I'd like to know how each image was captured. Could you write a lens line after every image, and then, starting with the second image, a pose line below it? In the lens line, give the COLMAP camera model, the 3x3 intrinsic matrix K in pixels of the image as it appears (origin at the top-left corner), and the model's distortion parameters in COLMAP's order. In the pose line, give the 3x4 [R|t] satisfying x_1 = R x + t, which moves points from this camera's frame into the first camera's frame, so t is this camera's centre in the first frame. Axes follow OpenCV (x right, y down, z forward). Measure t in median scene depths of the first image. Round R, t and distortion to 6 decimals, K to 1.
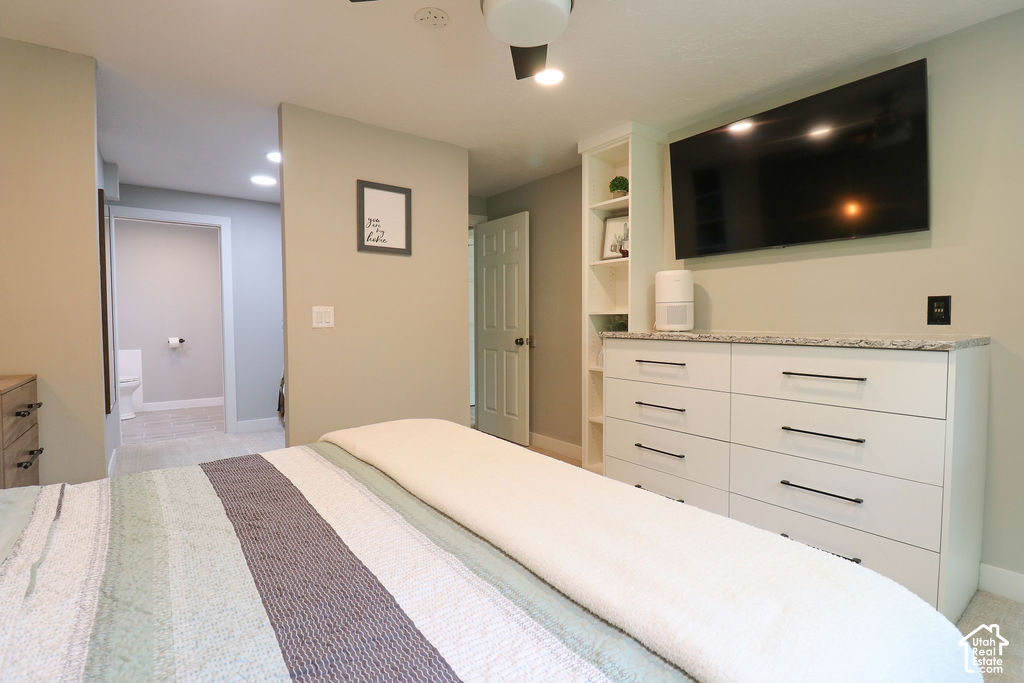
lens RADIAL K [[486.7, 0, 509.2], [0, 486.7, 338.3], [0, 0, 1]] dist [0.000049, -0.013007]
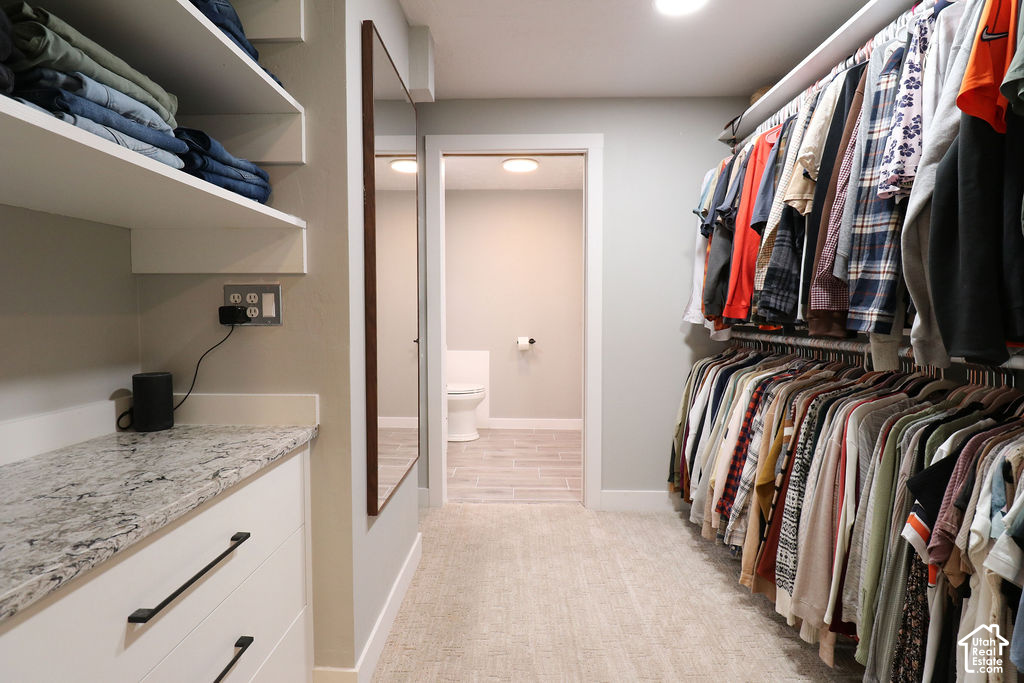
lens RADIAL K [[486.7, 0, 509.2], [0, 486.7, 338.3], [0, 0, 1]] dist [0.000049, -0.013007]
pose [[0.787951, 0.035855, -0.614693, -0.461875], [-0.030263, 0.999352, 0.019498, -0.026176], [0.614993, 0.003239, 0.788526, 0.739705]]
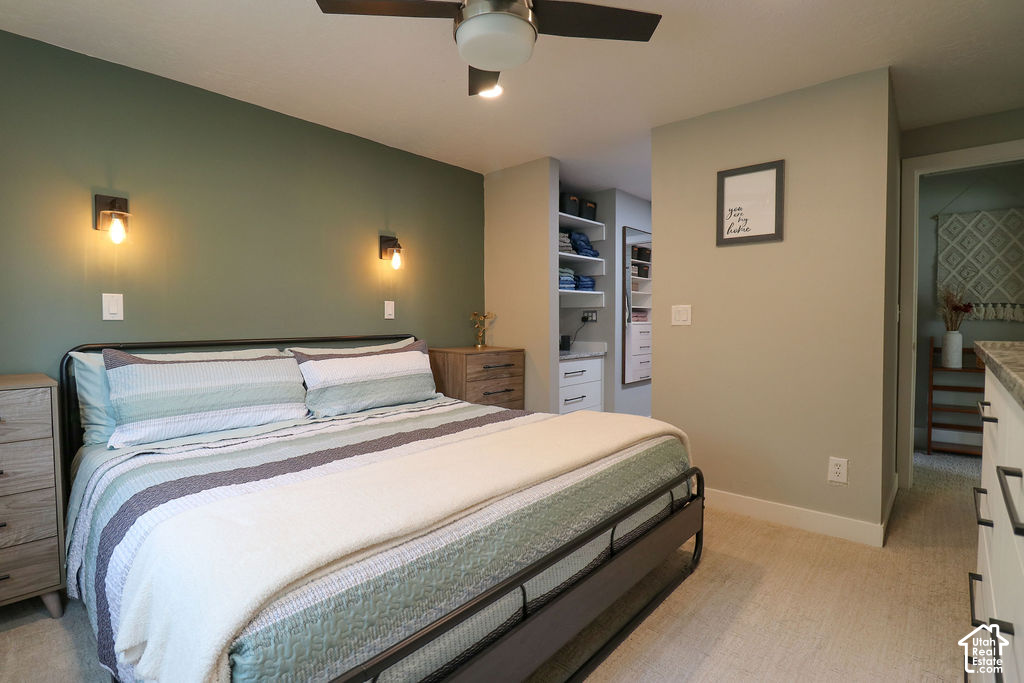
lens RADIAL K [[486.7, 0, 509.2], [0, 486.7, 338.3], [0, 0, 1]] dist [0.000049, -0.013007]
pose [[0.206429, 0.040869, -0.977608, 0.520021], [-0.039529, 0.998660, 0.033402, -0.013053], [0.977663, 0.031748, 0.207768, 0.382873]]
